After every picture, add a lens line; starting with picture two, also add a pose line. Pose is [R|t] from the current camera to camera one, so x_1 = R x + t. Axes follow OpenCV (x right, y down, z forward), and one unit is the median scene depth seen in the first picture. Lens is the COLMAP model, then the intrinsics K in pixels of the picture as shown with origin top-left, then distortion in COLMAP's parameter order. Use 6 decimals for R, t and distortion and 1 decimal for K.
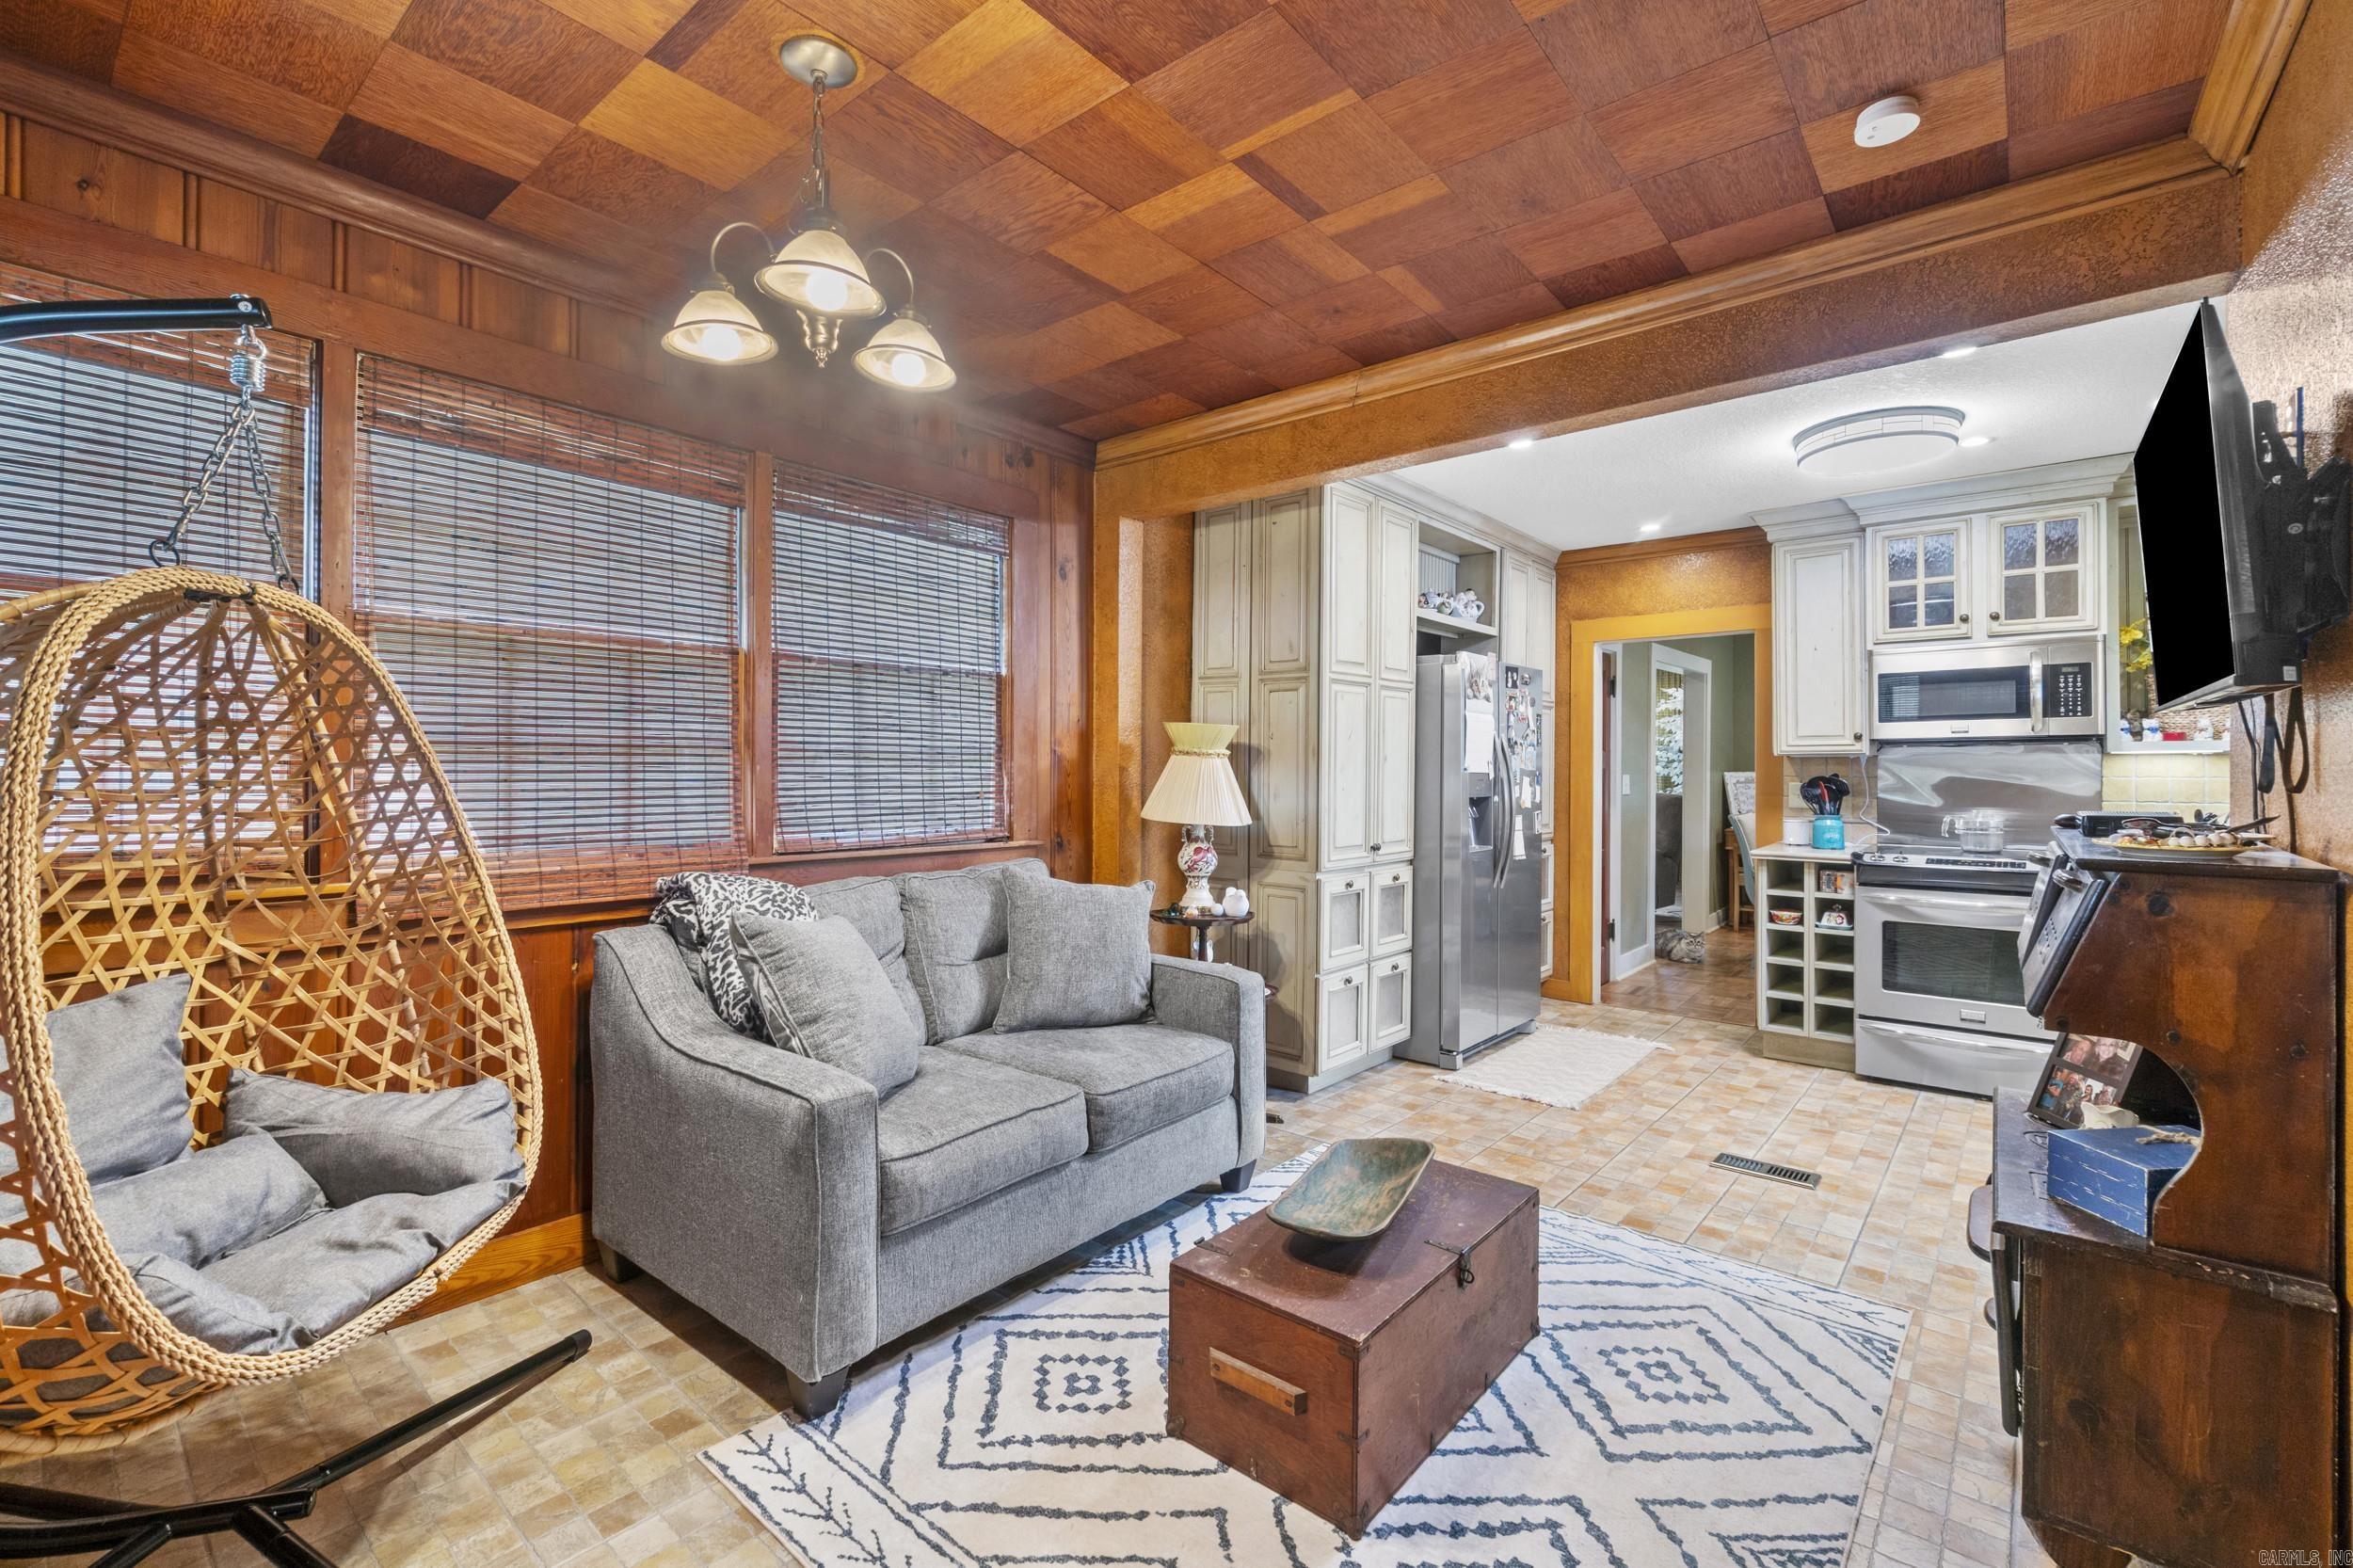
lens RADIAL K [[1027.1, 0, 1164.4], [0, 1027.1, 772.1], [0, 0, 1]] dist [-0.007274, 0.001728]
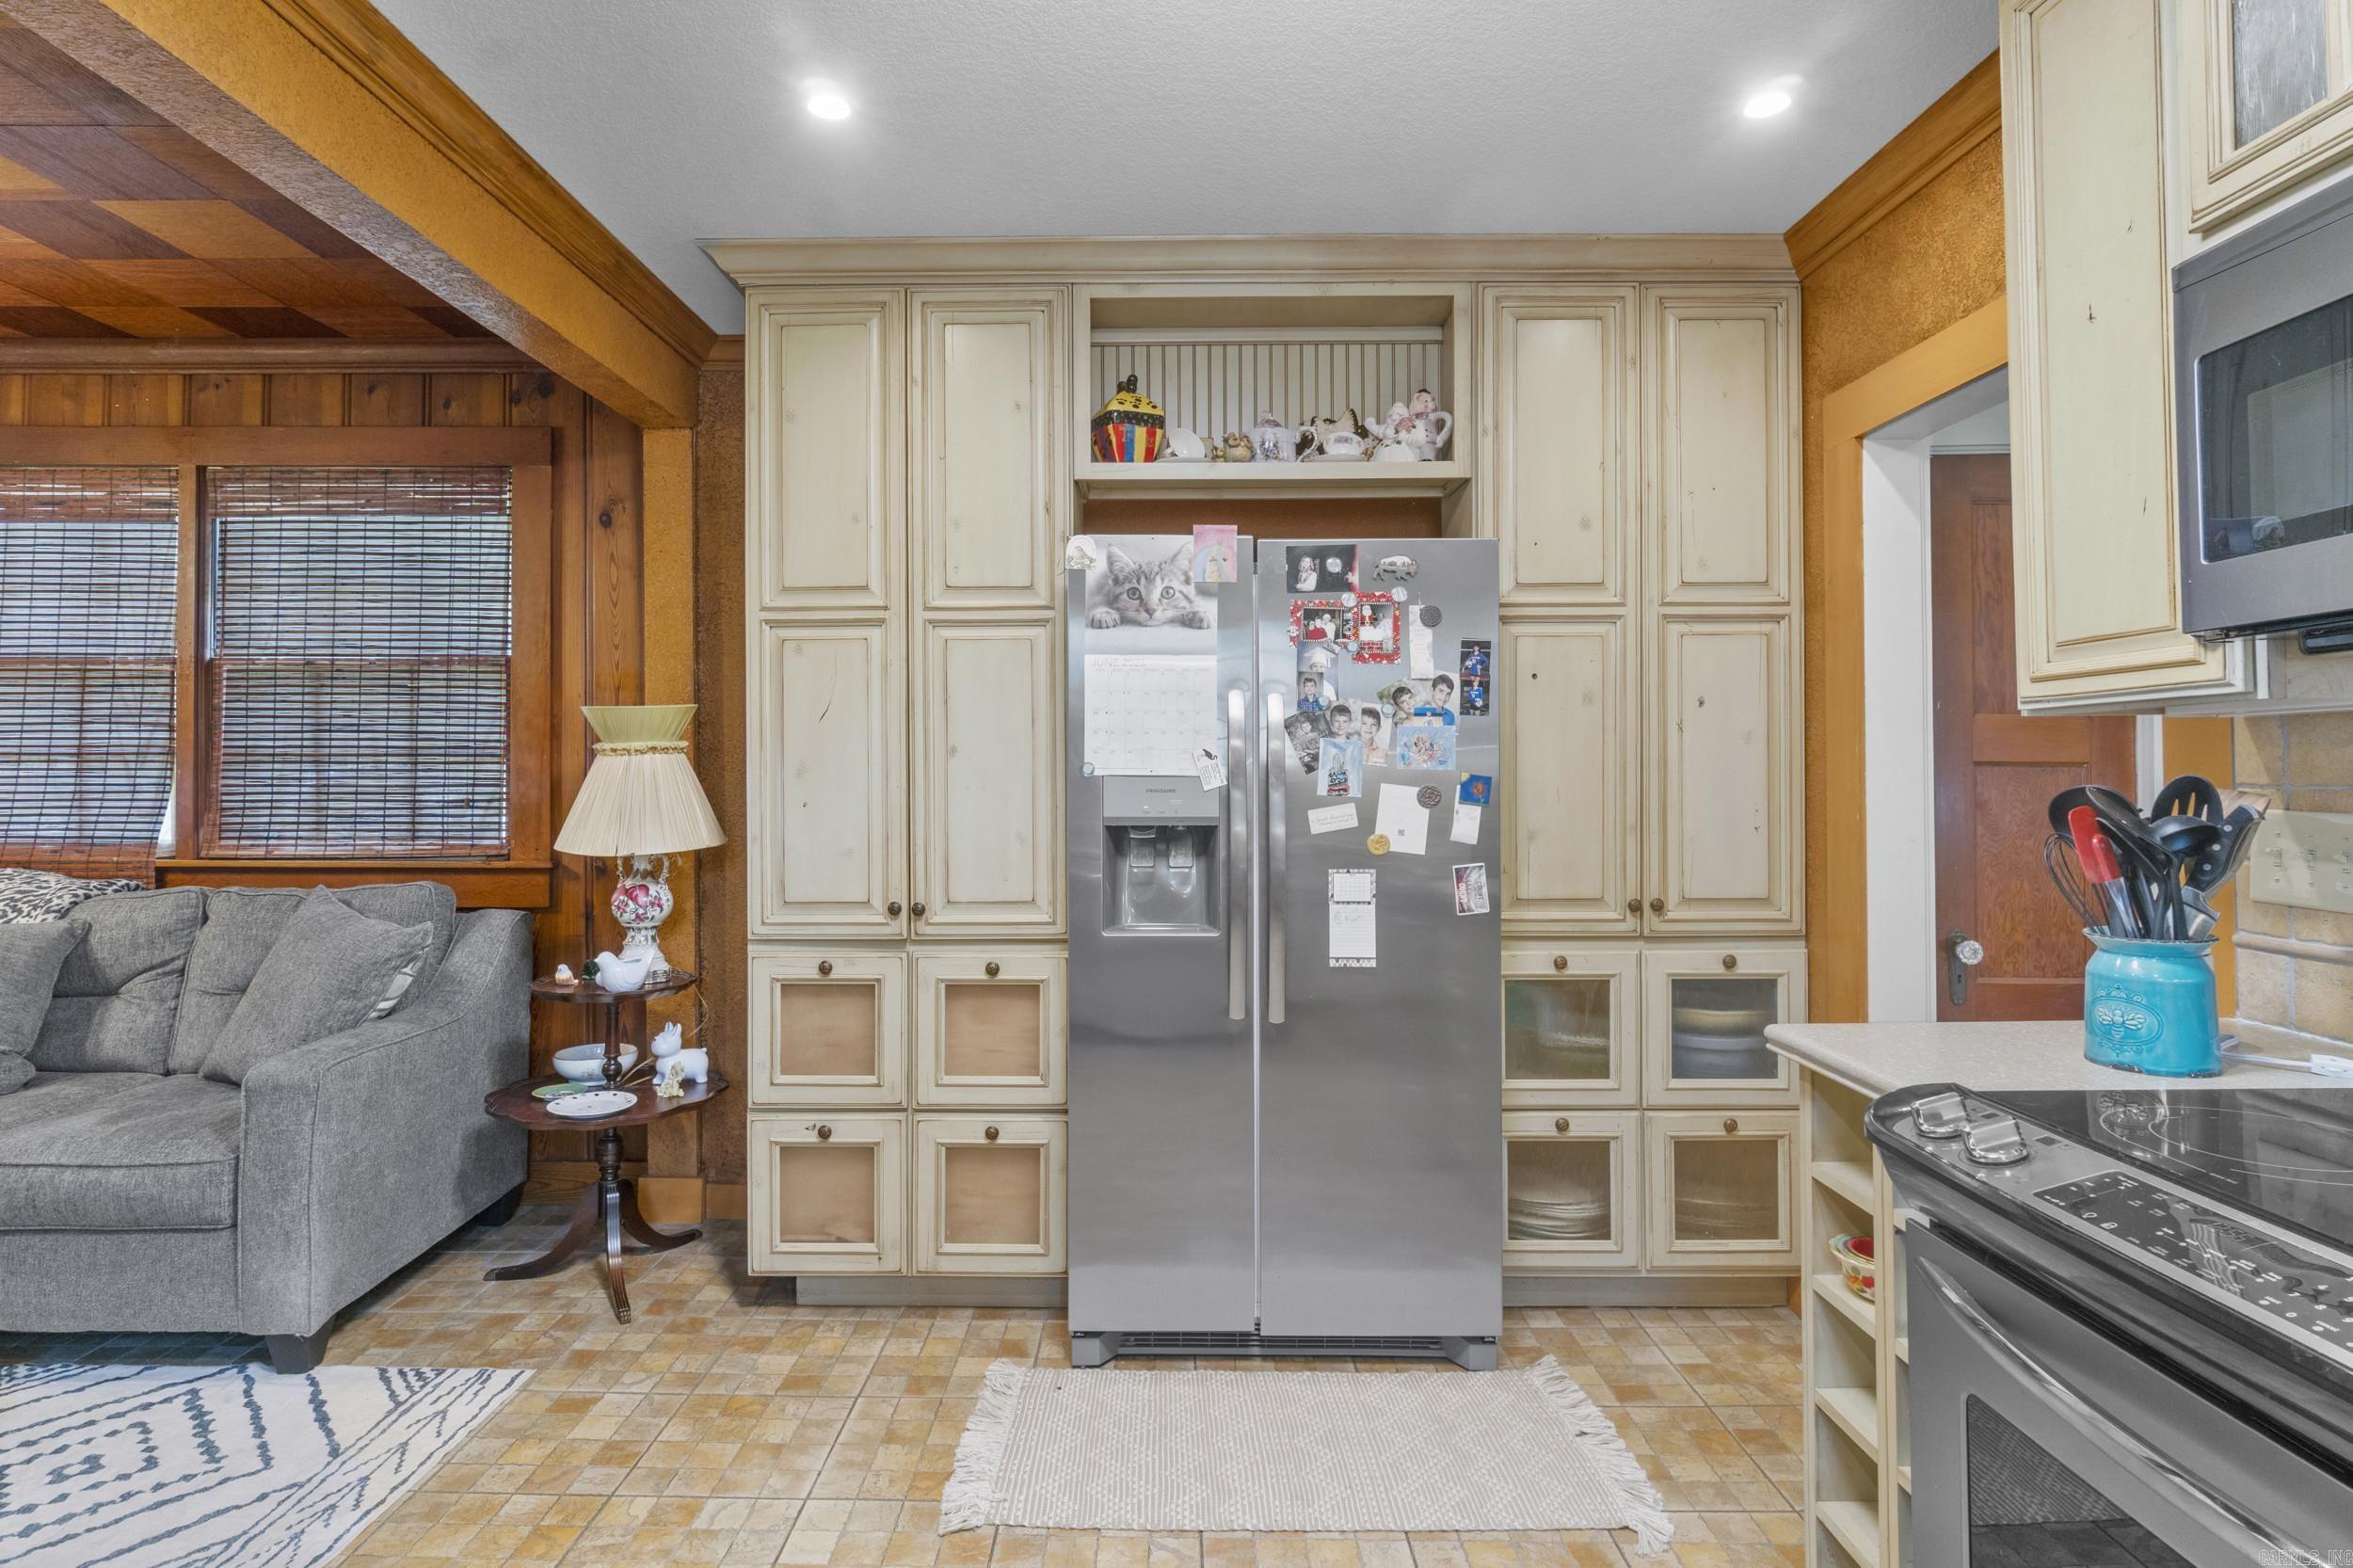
lens RADIAL K [[1186.5, 0, 1175.6], [0, 1186.5, 775.4], [0, 0, 1]] dist [-0.004916, -0.000922]
pose [[0.646172, -0.003873, -0.763182, 0.766696], [0.001007, 0.999991, -0.004223, 0.002923], [0.763191, 0.001960, 0.646170, 0.666088]]
